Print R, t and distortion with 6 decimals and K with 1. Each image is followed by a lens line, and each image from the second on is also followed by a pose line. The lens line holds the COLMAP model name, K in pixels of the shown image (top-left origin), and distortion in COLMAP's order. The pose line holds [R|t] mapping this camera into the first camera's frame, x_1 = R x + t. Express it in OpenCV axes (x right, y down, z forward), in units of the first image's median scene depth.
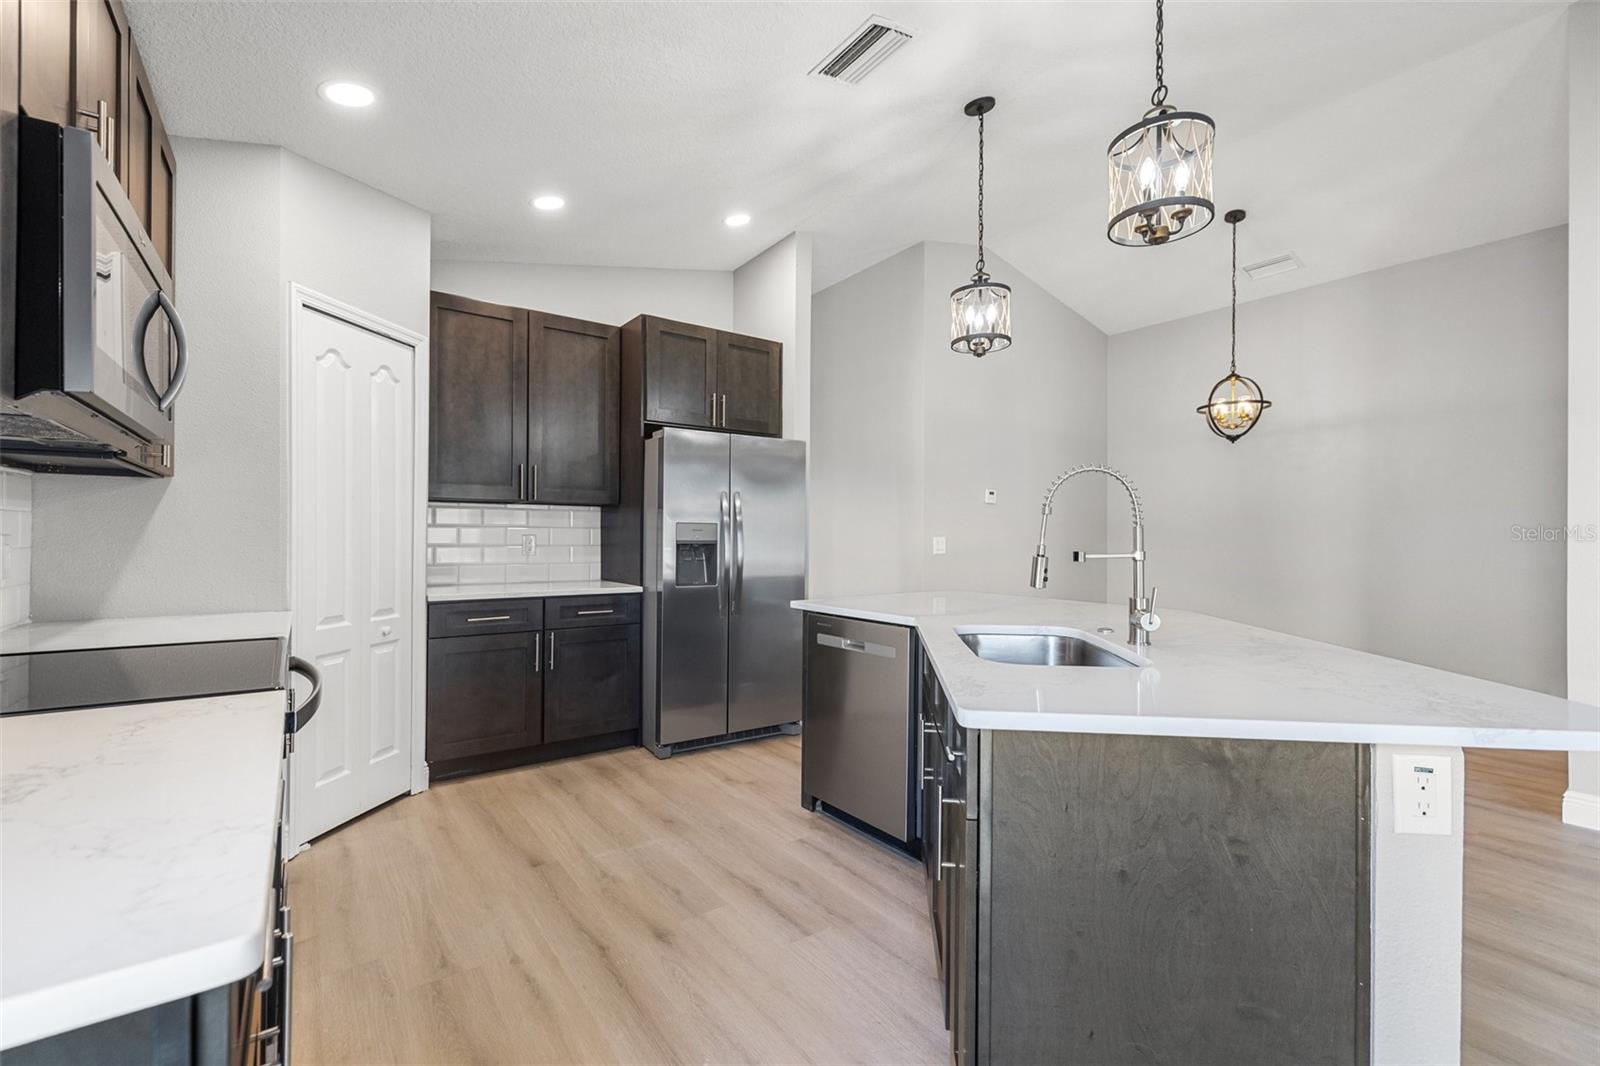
lens RADIAL K [[682.3, 0, 800.0], [0, 682.3, 533.0], [0, 0, 1]] dist [-0.003669, -0.000114]
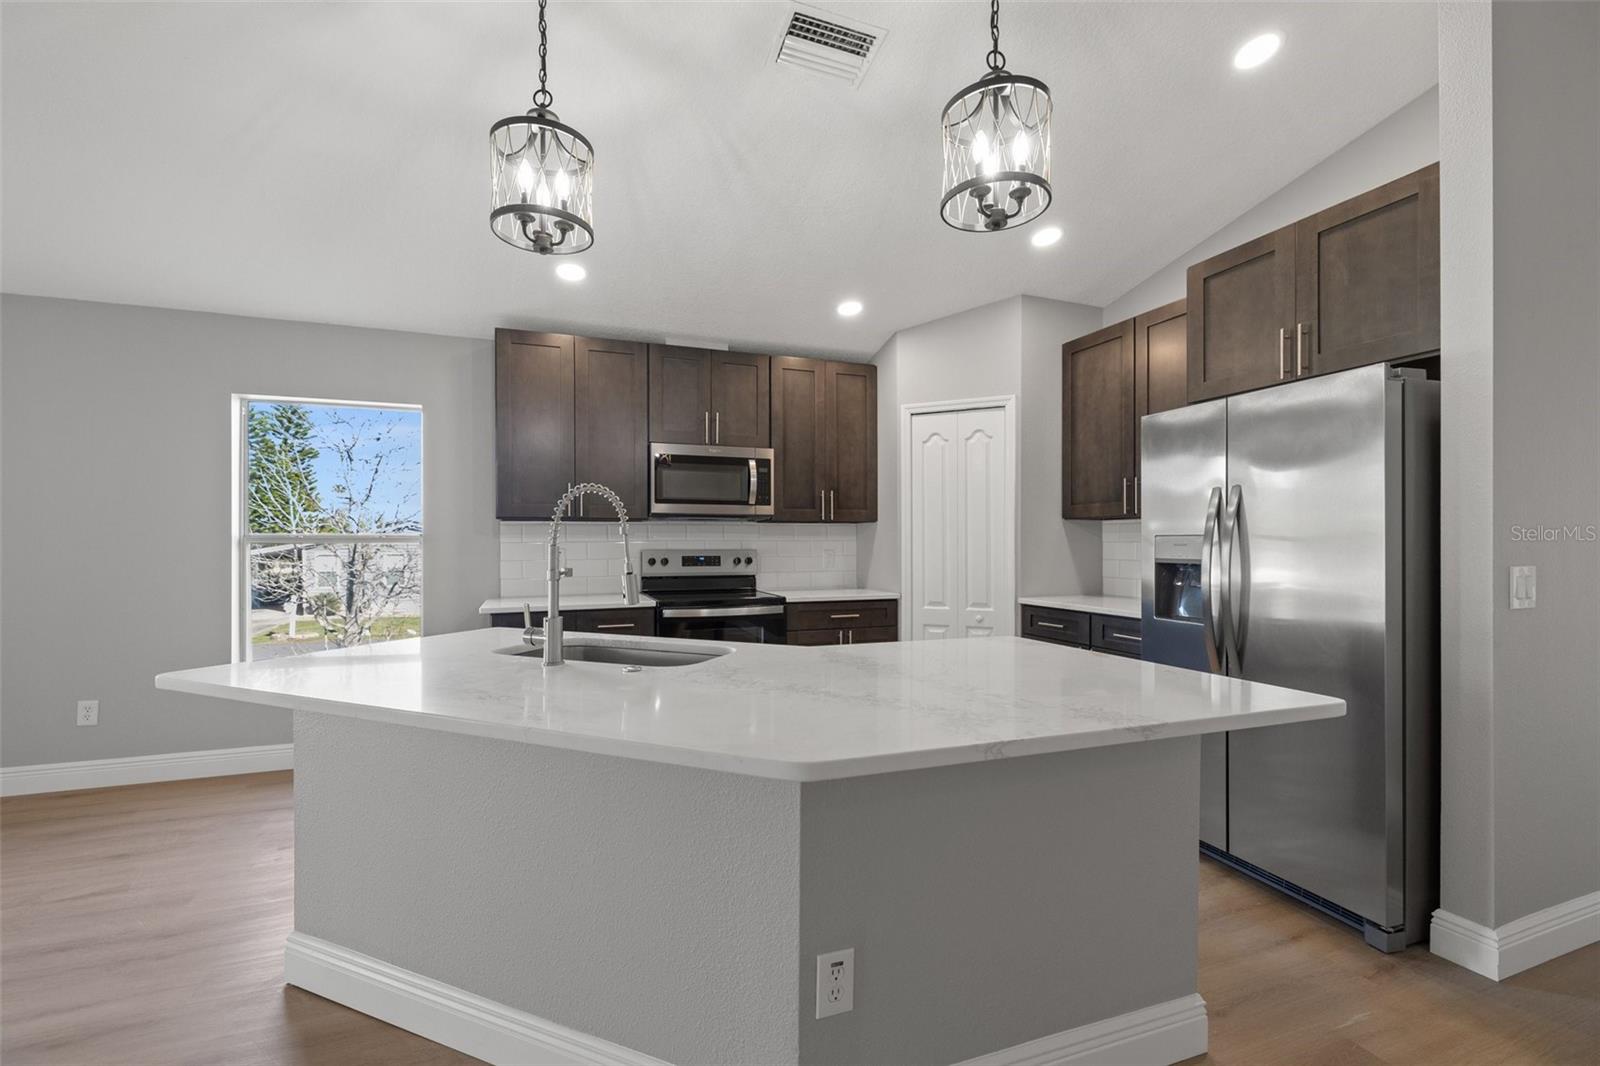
lens RADIAL K [[678.6, 0, 795.8], [0, 678.6, 543.6], [0, 0, 1]] dist [-0.000547, 0.000002]
pose [[-0.275387, -0.005023, -0.961320, 0.665010], [0.006410, 0.999955, -0.007061, -0.002693], [0.961312, -0.008106, -0.275343, 0.809513]]
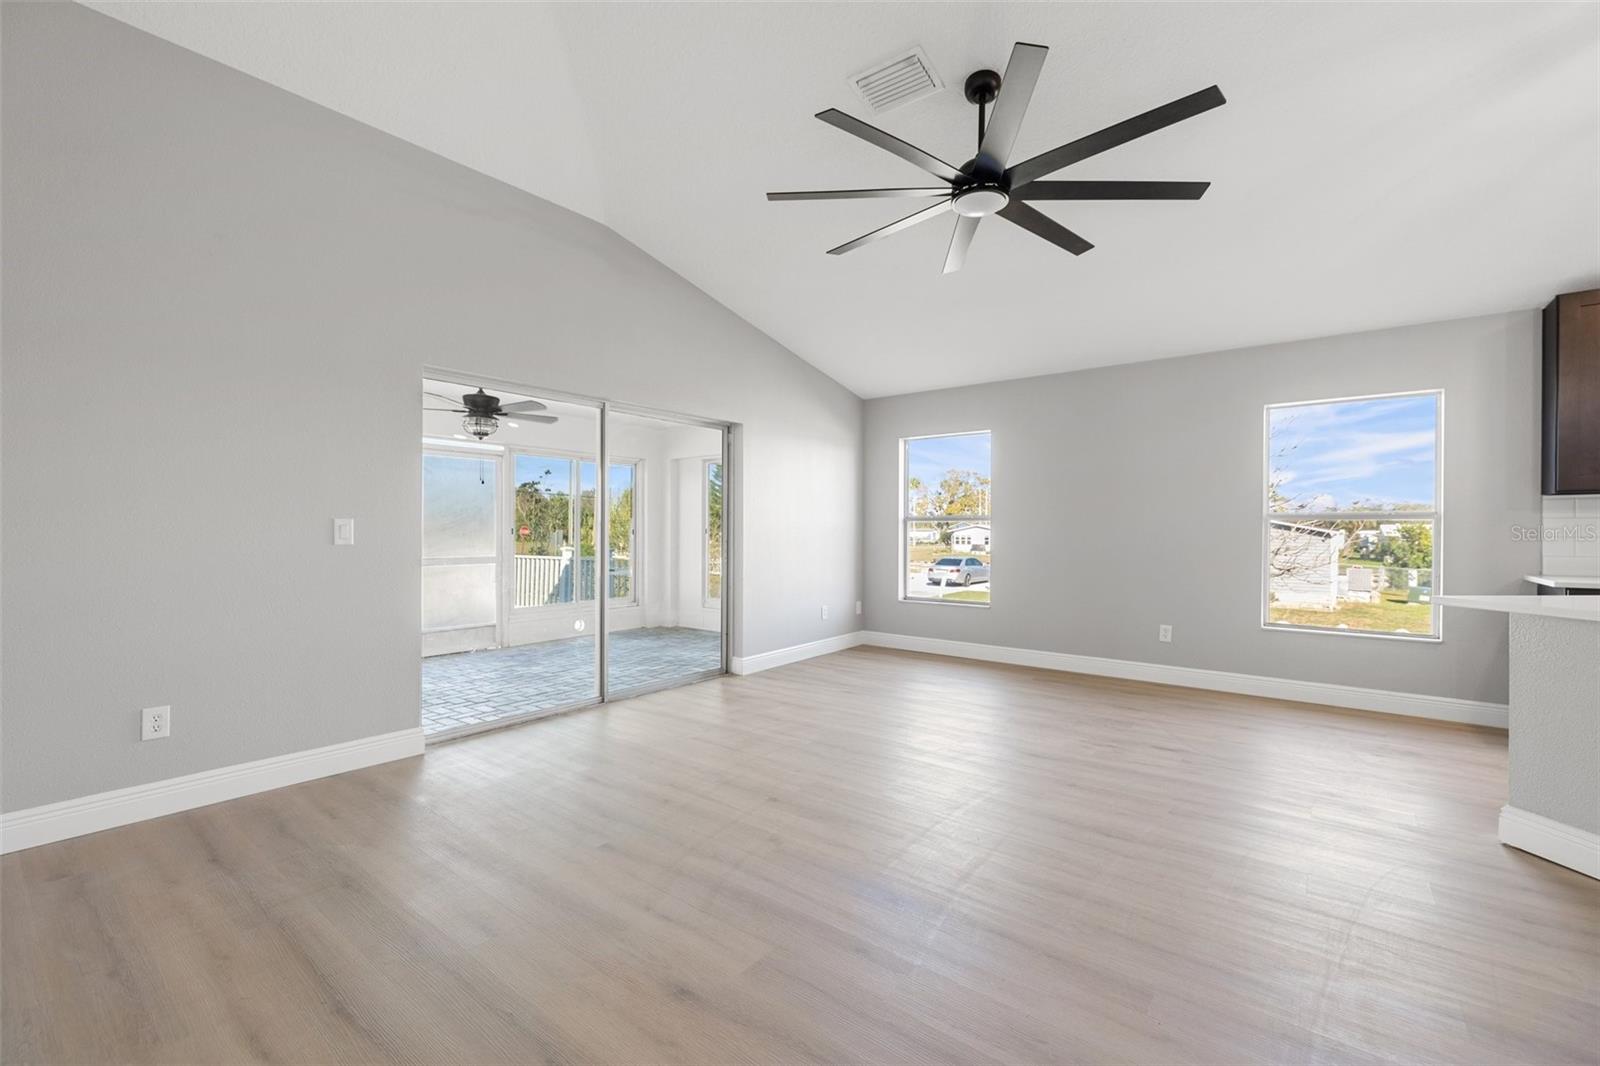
lens RADIAL K [[674.8, 0, 792.8], [0, 674.8, 539.7], [0, 0, 1]] dist [-0.000571, -0.000155]
pose [[-0.964537, -0.006250, -0.263874, 1.142603], [-0.007919, 0.999955, 0.005263, 0.022841], [0.263829, 0.007166, -0.964543, 0.753040]]
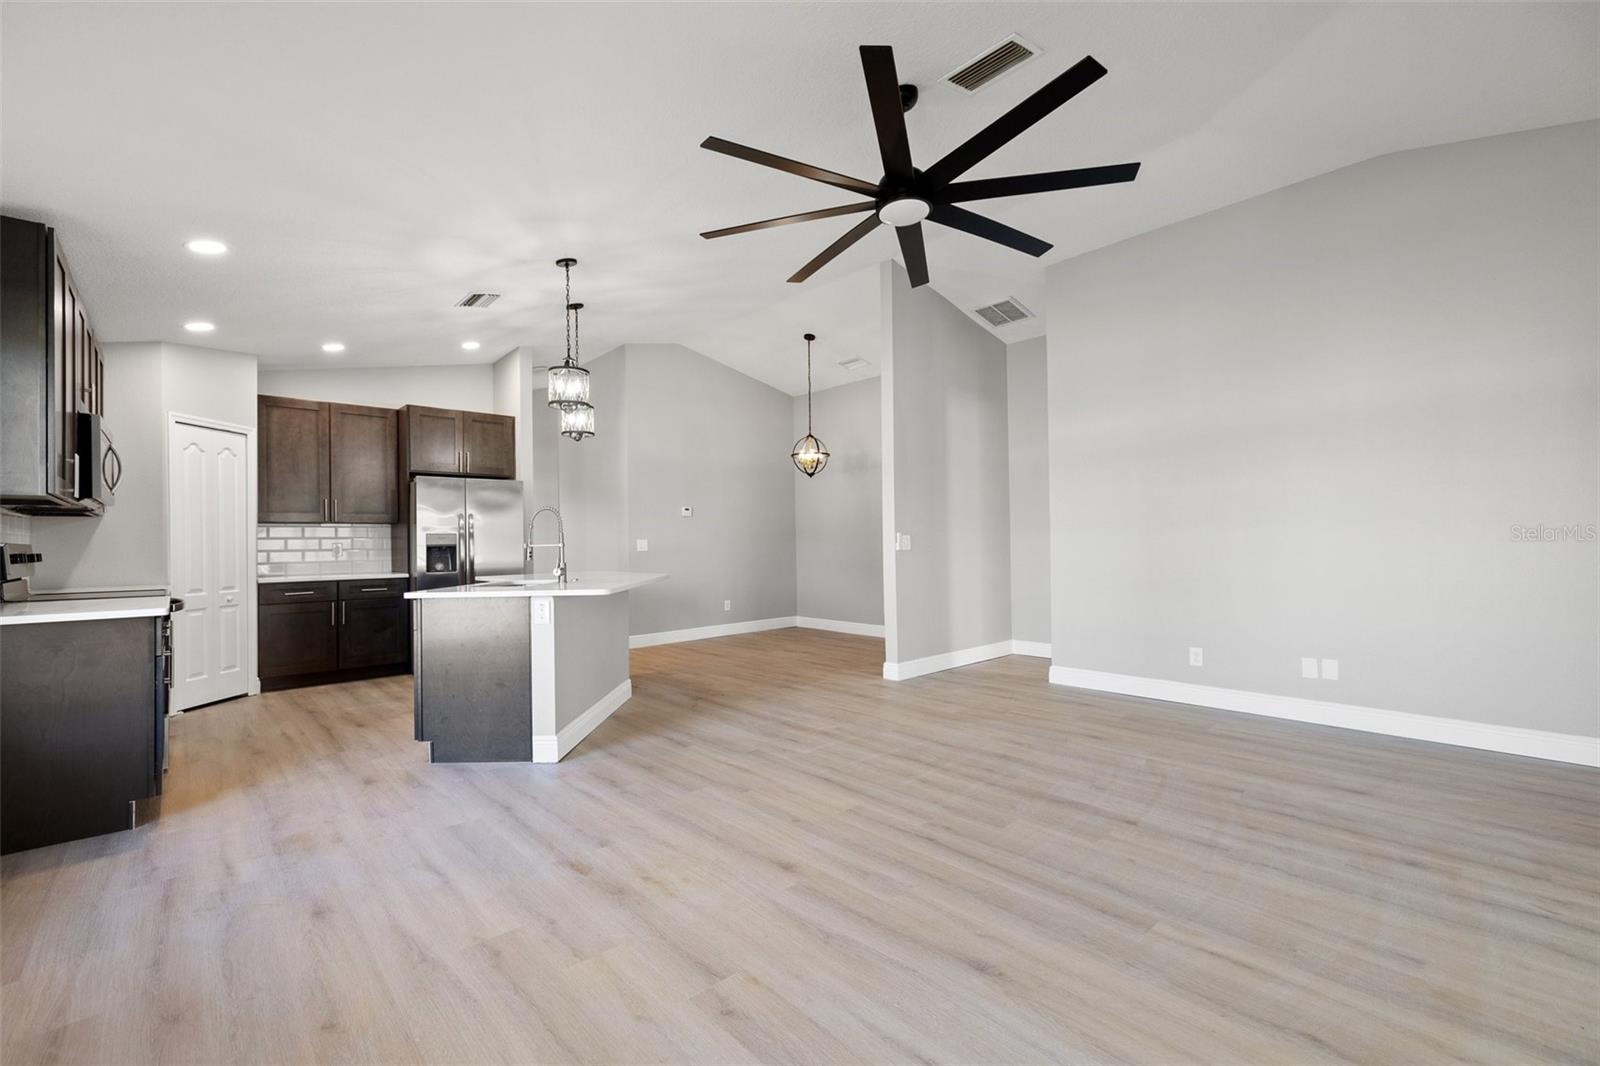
lens RADIAL K [[667.3, 0, 800.0], [0, 667.3, 533.0], [0, 0, 1]] dist [-0.009169, -0.000194]
pose [[0.992276, -0.018098, 0.122726, 0.510397], [0.019006, 0.999800, -0.006231, 0.009713], [-0.122589, 0.008515, 0.992421, -0.694193]]
